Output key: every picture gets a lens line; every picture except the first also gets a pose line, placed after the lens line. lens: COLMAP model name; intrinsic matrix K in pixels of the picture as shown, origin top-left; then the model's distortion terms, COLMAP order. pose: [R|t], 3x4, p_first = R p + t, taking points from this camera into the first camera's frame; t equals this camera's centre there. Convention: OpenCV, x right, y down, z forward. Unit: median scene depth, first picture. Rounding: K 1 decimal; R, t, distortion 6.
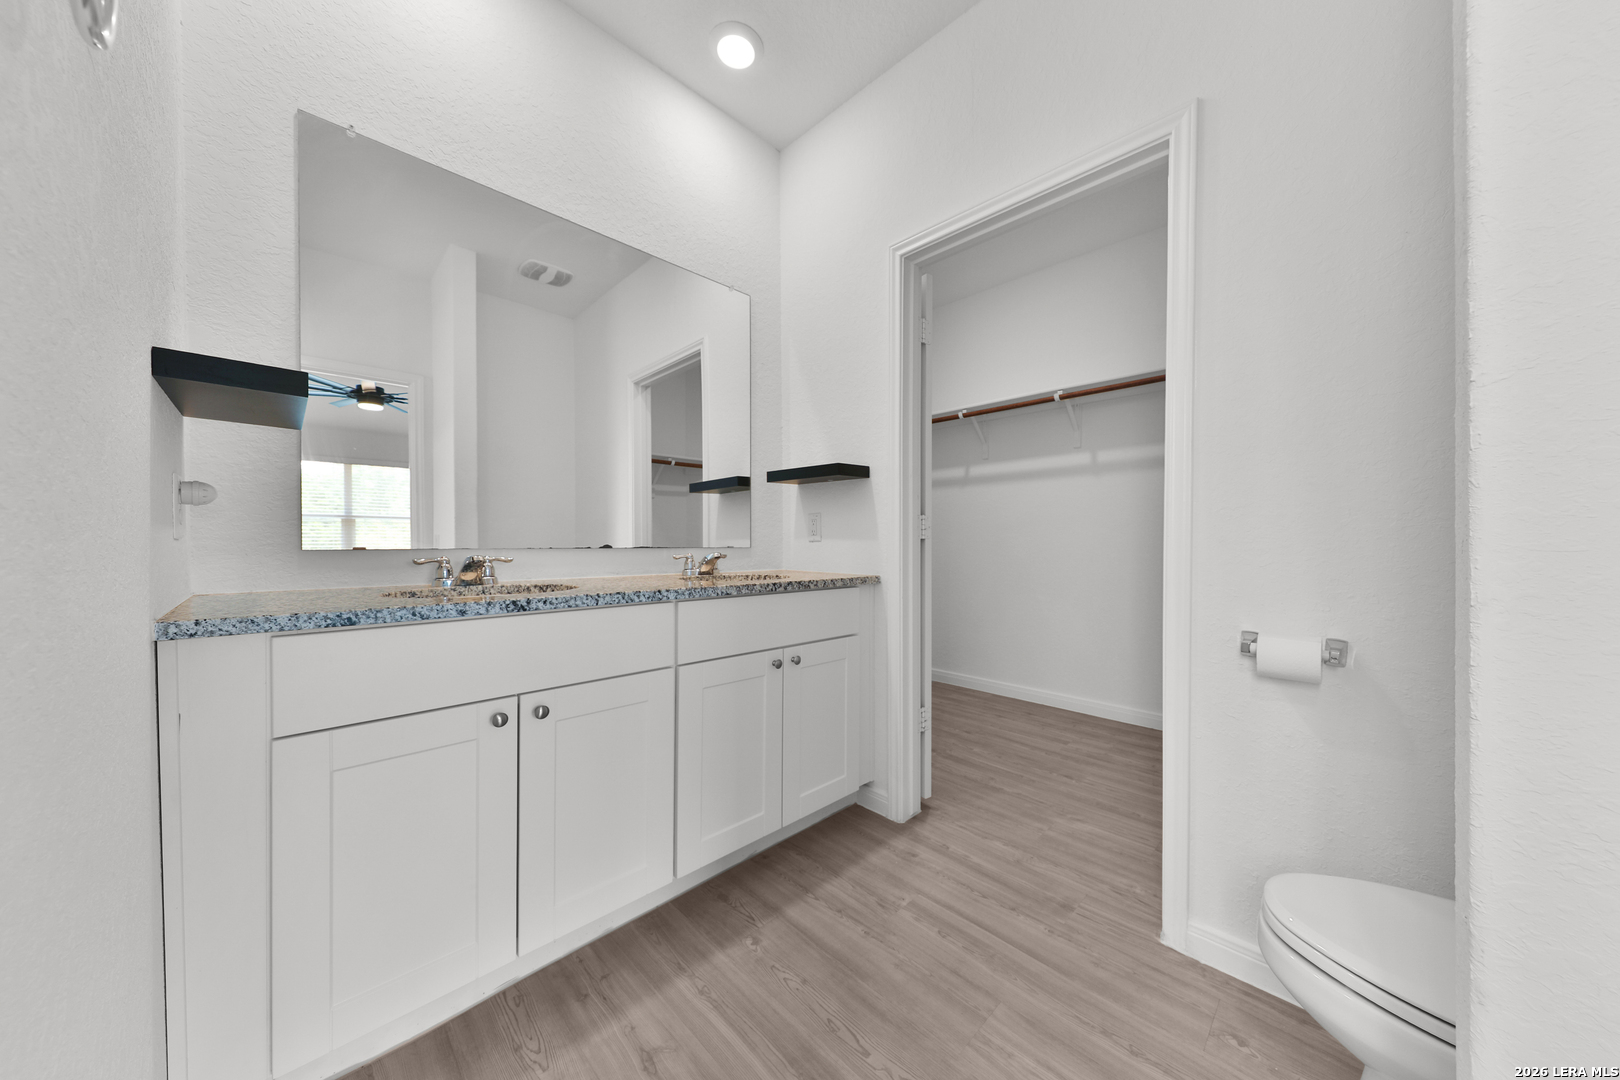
lens RADIAL K [[550.8, 0, 832.4], [0, 550.8, 541.7], [0, 0, 1]] dist [0.012244, -0.003764]
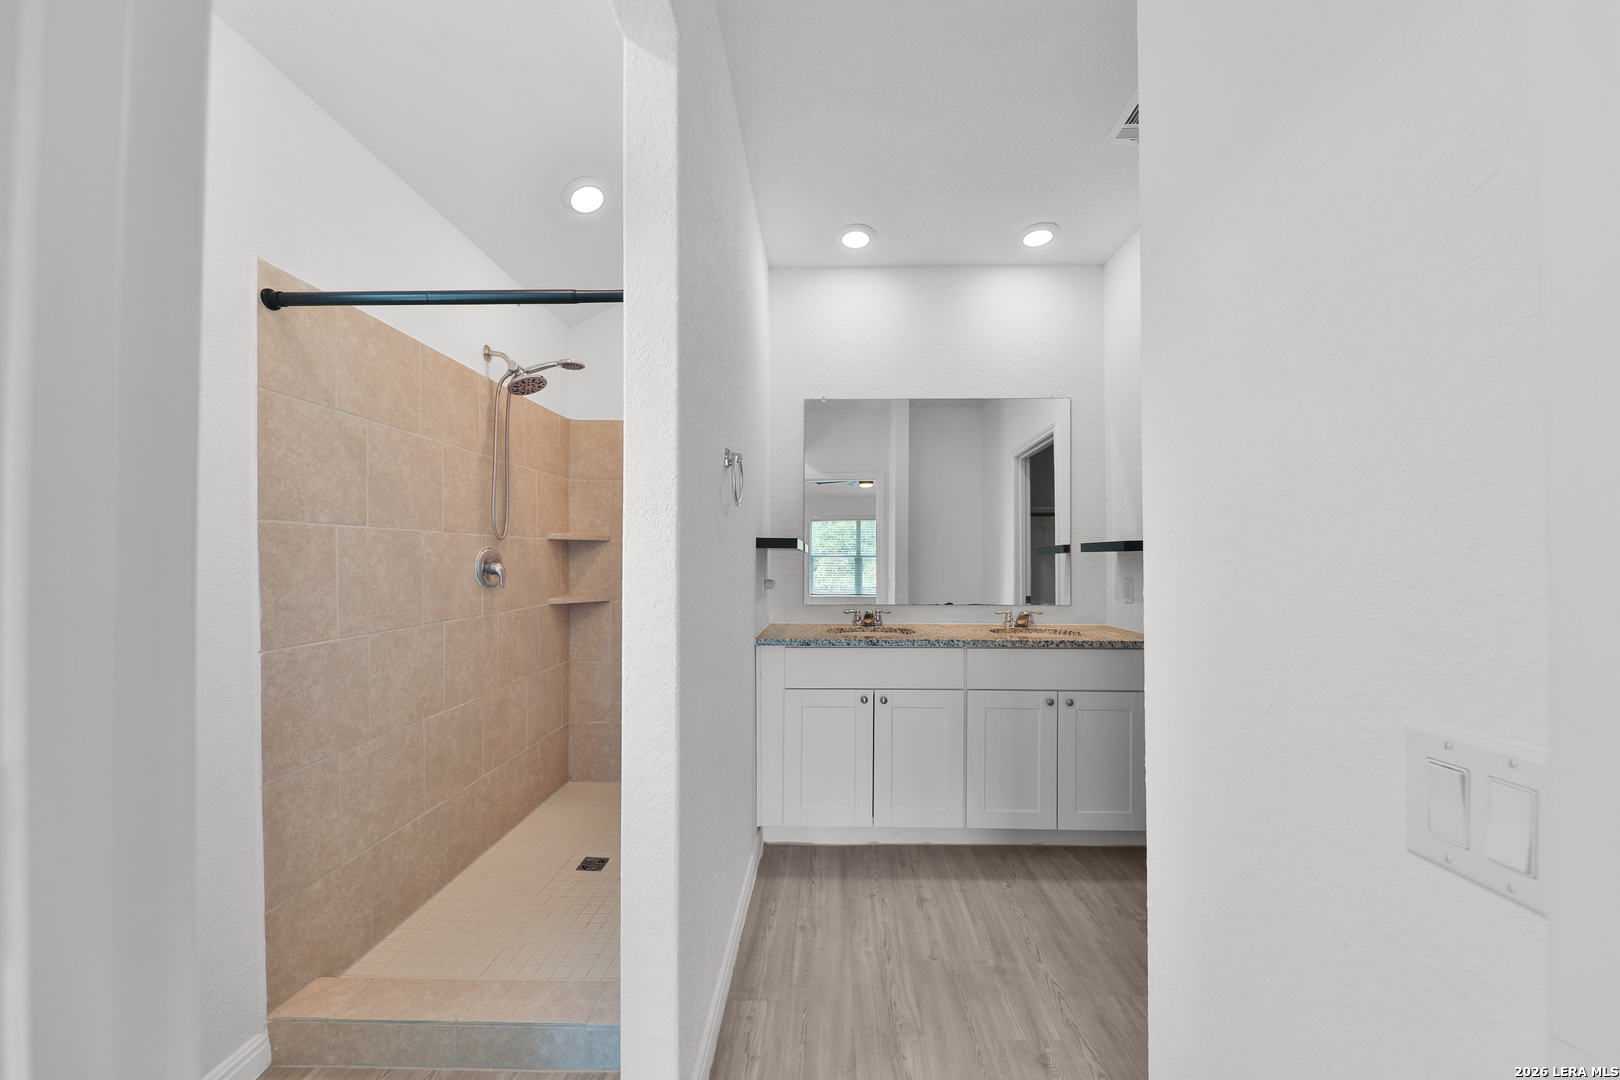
lens RADIAL K [[543.3, 0, 823.7], [0, 543.3, 543.3], [0, 0, 1]] dist [0.011577, -0.006800]
pose [[0.697632, -0.028676, -0.715882, 0.556287], [-0.002929, 0.999076, -0.042875, -0.121875], [0.716450, 0.032008, 0.696903, -0.378480]]
